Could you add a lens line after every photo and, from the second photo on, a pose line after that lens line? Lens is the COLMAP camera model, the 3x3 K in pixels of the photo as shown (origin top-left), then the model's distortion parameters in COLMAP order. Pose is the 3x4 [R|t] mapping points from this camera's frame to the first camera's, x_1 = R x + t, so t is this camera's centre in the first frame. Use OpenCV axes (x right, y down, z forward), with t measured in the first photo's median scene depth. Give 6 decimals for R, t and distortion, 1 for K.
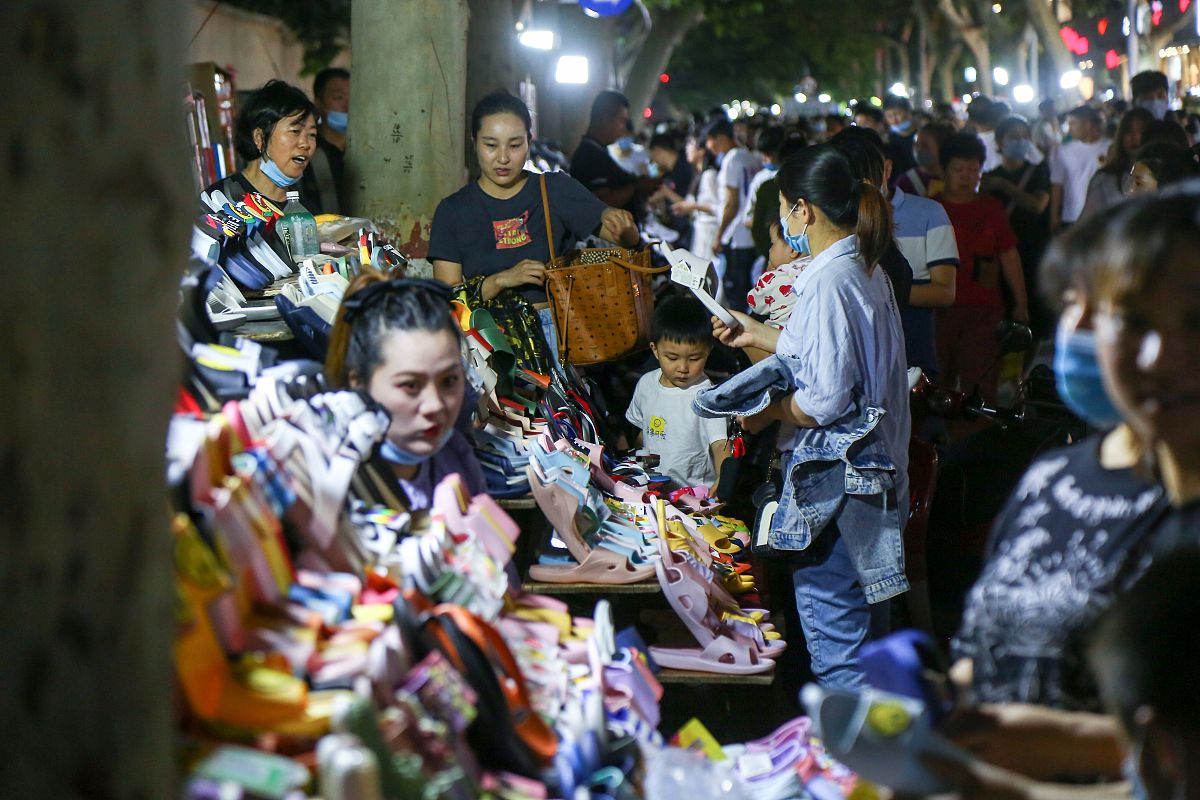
lens RADIAL K [[3578.6, 0, 604.7], [0, 3578.6, 399.5], [0, 0, 1]] dist [0.696732, 0.000000]
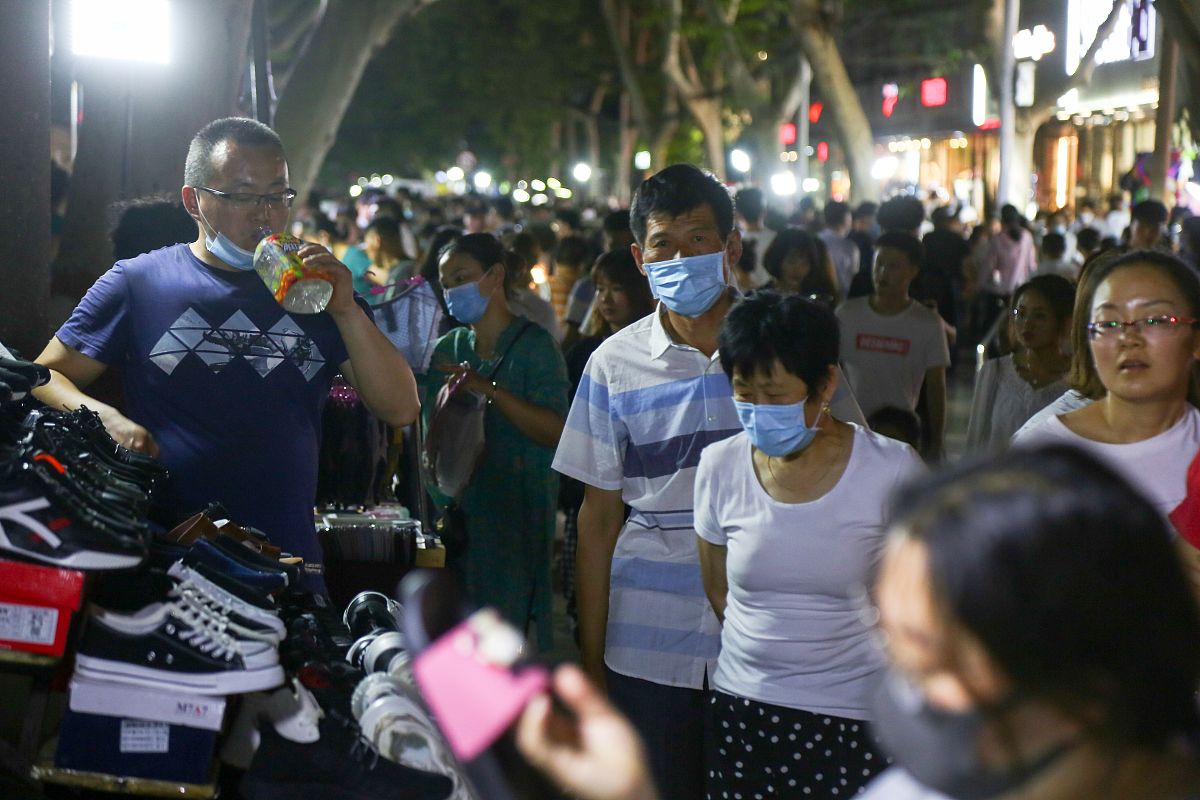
lens RADIAL K [[3578.6, 0, 599.7], [0, 3578.6, 399.2], [0, 0, 1]] dist [0.696732, 0.000000]
pose [[0.993614, 0.040644, 0.105256, -0.002392], [-0.038358, 0.998984, -0.023646, -0.225001], [-0.106110, 0.019457, 0.994164, 2.888494]]
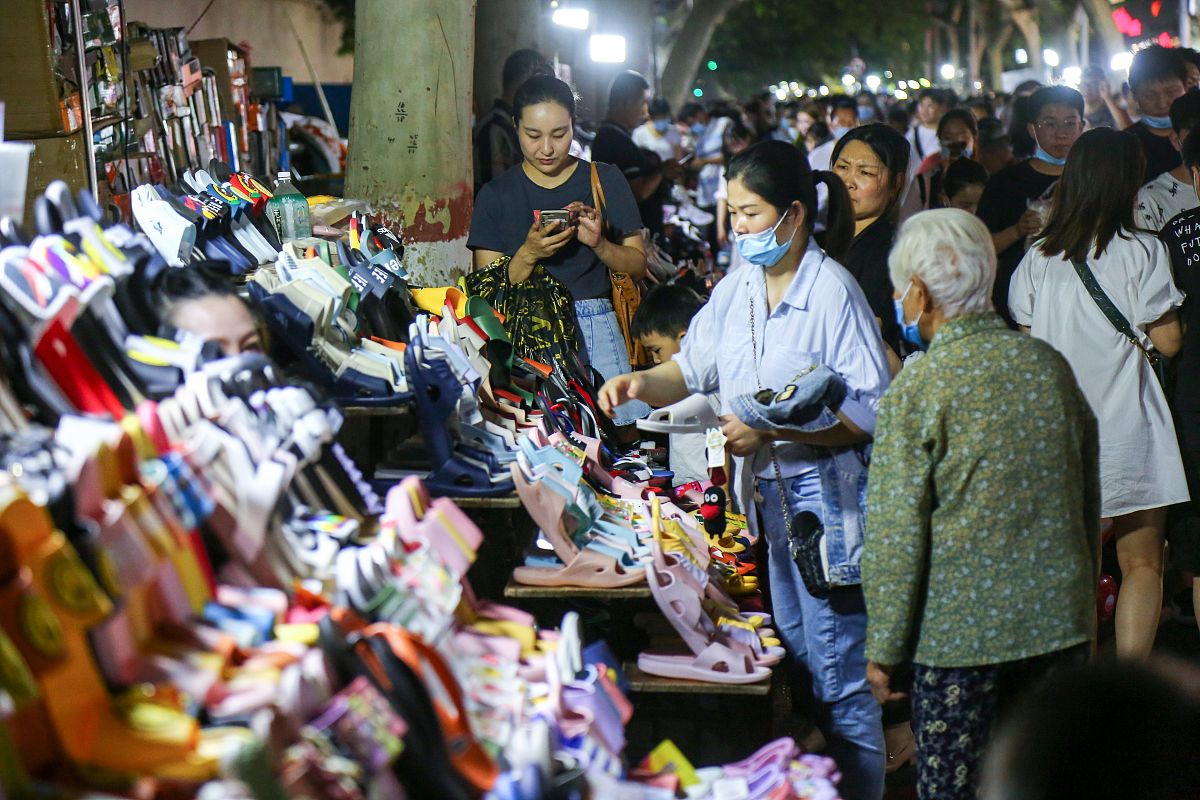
lens RADIAL K [[3578.6, 0, 592.5], [0, 3578.6, 400.7], [0, 0, 1]] dist [0.696732, 0.000000]
pose [[0.999831, 0.008205, -0.016445, 0.014487], [-0.008112, 0.999950, 0.005764, -0.003419], [0.016492, -0.005629, 0.999848, 0.046162]]
